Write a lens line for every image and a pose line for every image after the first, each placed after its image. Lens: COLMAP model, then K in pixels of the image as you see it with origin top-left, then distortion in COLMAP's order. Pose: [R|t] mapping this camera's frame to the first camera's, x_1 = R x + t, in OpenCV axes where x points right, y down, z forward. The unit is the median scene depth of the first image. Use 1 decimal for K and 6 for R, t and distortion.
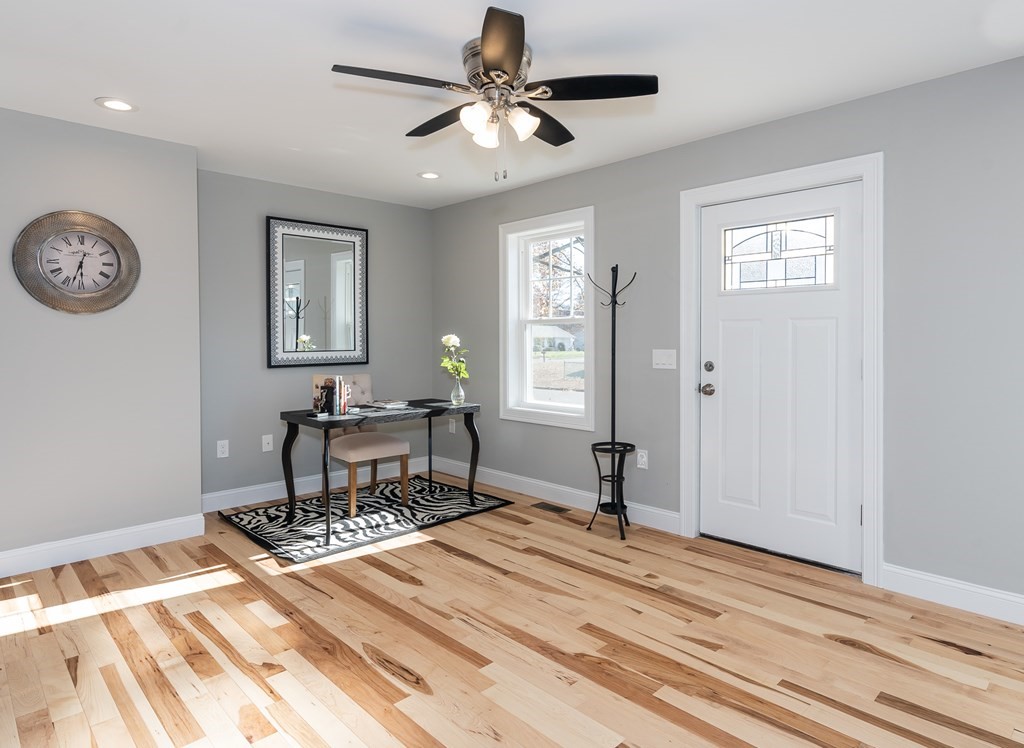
lens RADIAL K [[591.5, 0, 531.4], [0, 591.5, 341.0], [0, 0, 1]] dist [-0.006506, -0.000101]
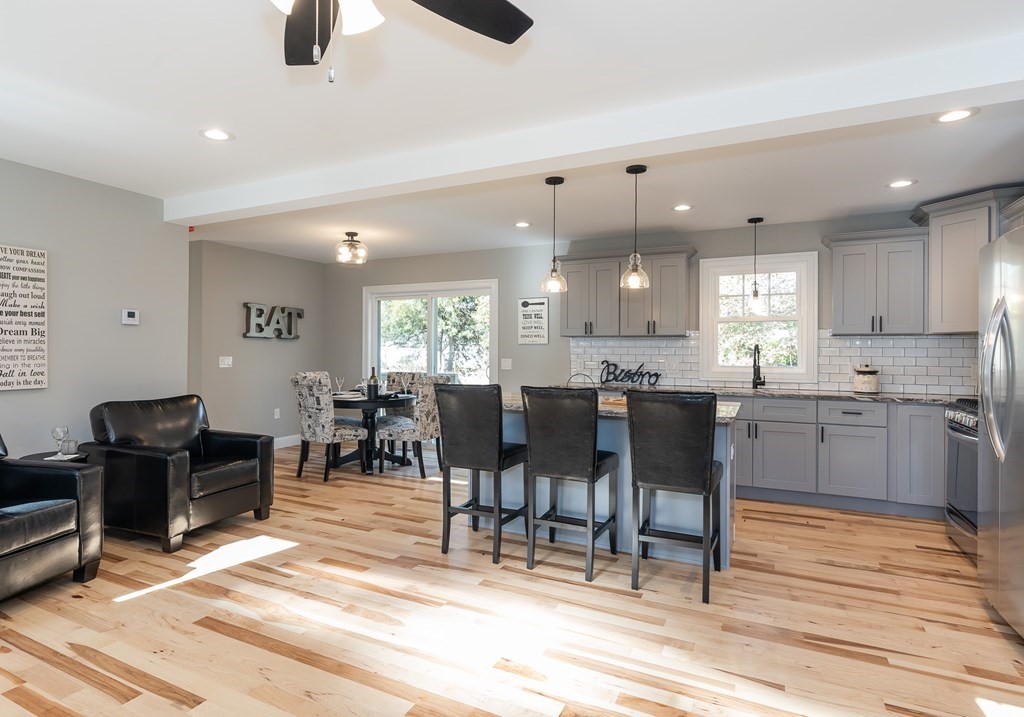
lens RADIAL K [[551.2, 0, 473.7], [0, 551.2, 350.6], [0, 0, 1]] dist [0.002231, 0.000778]
pose [[-0.955735, -0.002228, -0.294220, -0.029049], [-0.004451, 0.999966, 0.006884, -0.008824], [0.294195, 0.007889, -0.955713, 1.271438]]
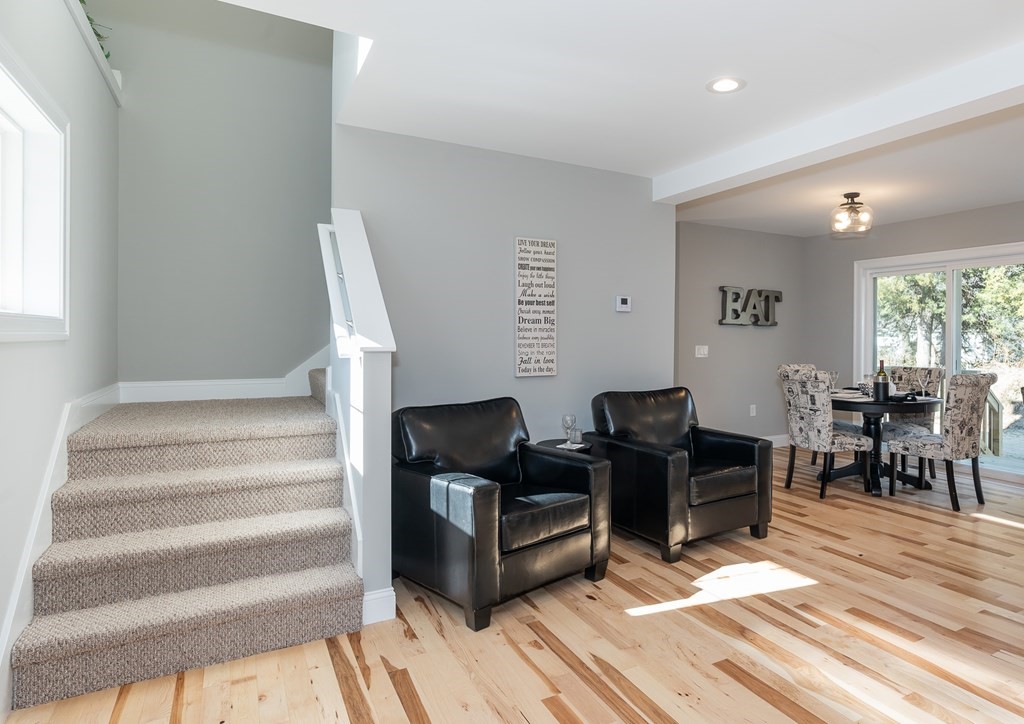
lens RADIAL K [[603.4, 0, 612.0], [0, 603.4, 338.4], [0, 0, 1]] dist [-0.007274, 0.004289]
pose [[-0.974122, -0.004115, 0.225985, 0.082376], [-0.002635, 0.999973, 0.006852, -0.006310], [-0.226007, 0.006080, -0.974107, 1.123453]]
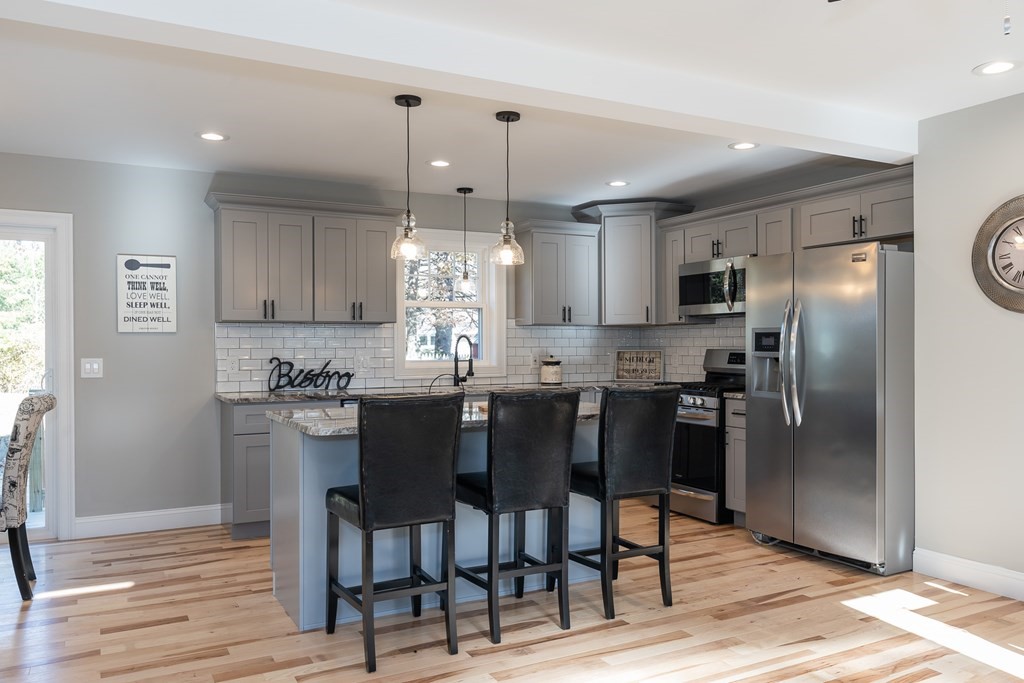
lens RADIAL K [[795.2, 0, 493.5], [0, 795.2, 340.0], [0, 0, 1]] dist [-0.008039, 0.013922]
pose [[-0.298896, 0.000485, -0.954286, 0.597901], [-0.002007, 0.999997, 0.001137, -0.007622], [0.954284, 0.002256, -0.298894, 0.639118]]
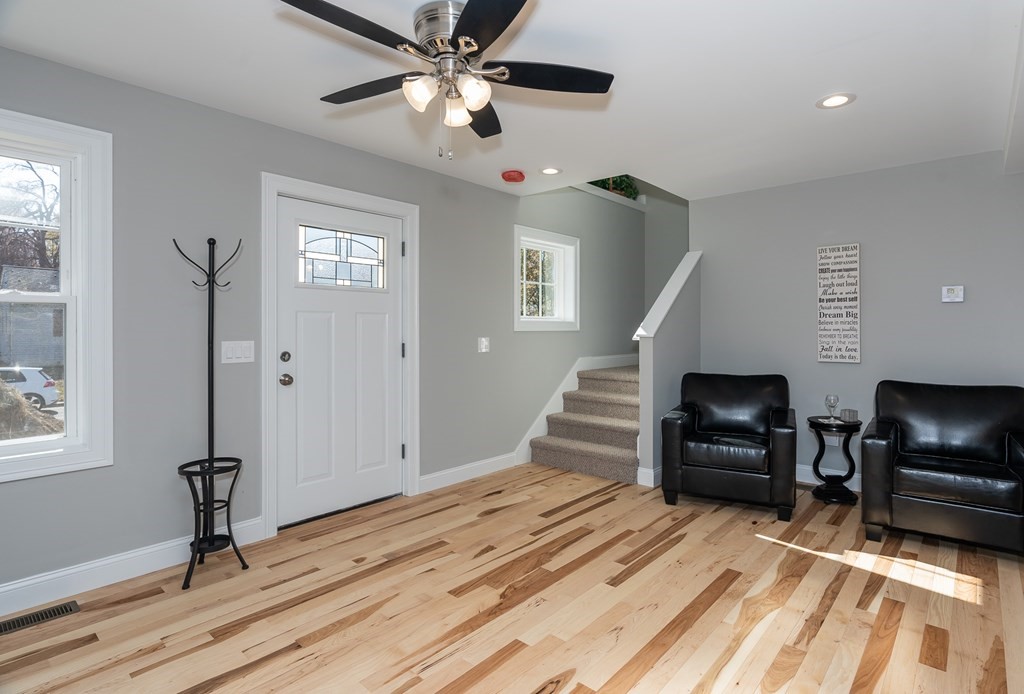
lens RADIAL K [[523.8, 0, 537.1], [0, 523.8, 329.8], [0, 0, 1]] dist [-0.007312, -0.000612]
pose [[-0.084800, 0.000856, 0.996398, -0.722955], [0.004092, 0.999991, -0.000511, -0.000166], [-0.996390, 0.004034, -0.084803, 0.762466]]
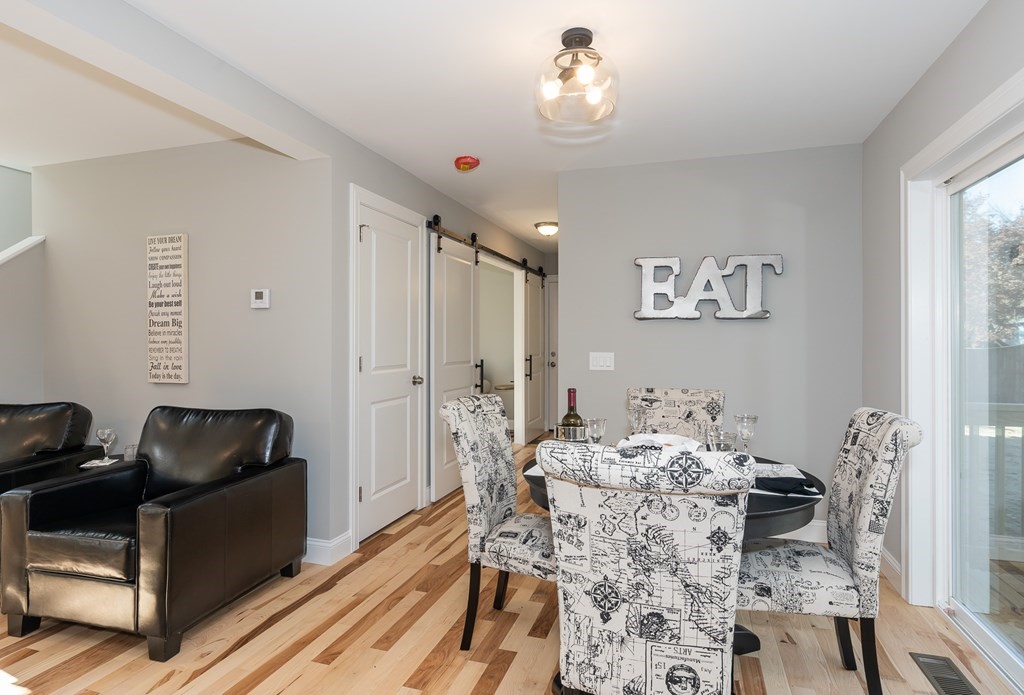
lens RADIAL K [[558.9, 0, 511.5], [0, 558.9, 339.7], [0, 0, 1]] dist [-0.004644, 0.001063]
pose [[-0.464782, 0.005097, 0.885411, -0.778005], [0.006504, 0.999976, -0.002343, 0.004851], [-0.885401, 0.004670, -0.464804, -0.207850]]
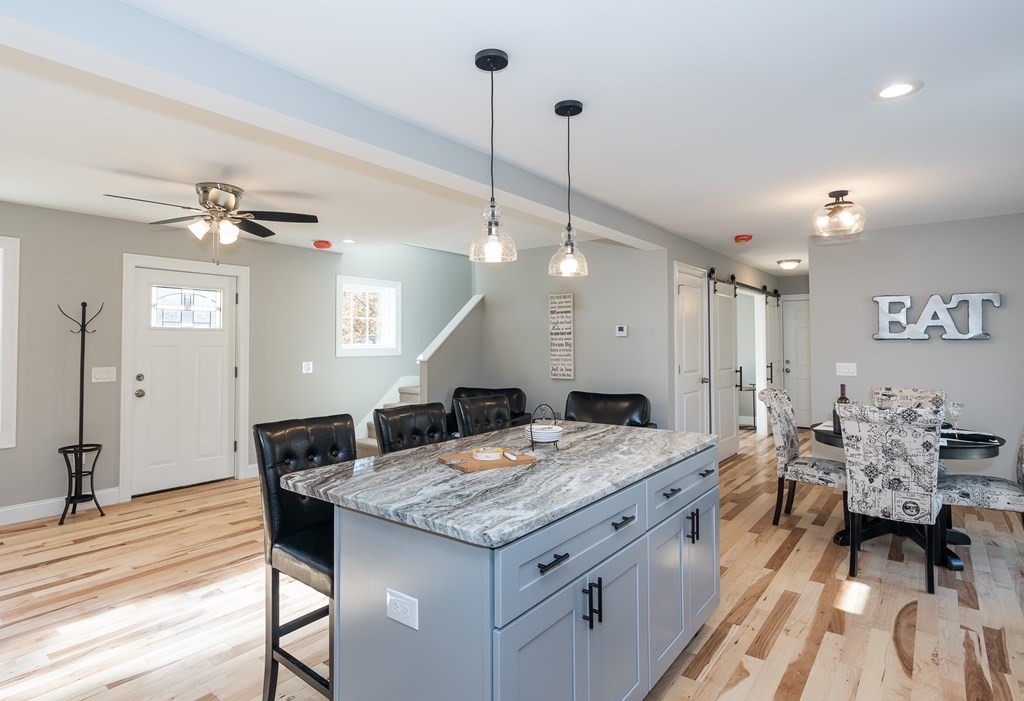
lens RADIAL K [[551.8, 0, 503.9], [0, 551.8, 328.0], [0, 0, 1]] dist [-0.003873, -0.000634]
pose [[-0.127926, 0.034322, 0.991190, -1.361447], [0.008451, 0.999402, -0.033516, -0.030056], [-0.991748, 0.004089, -0.128139, 0.333714]]
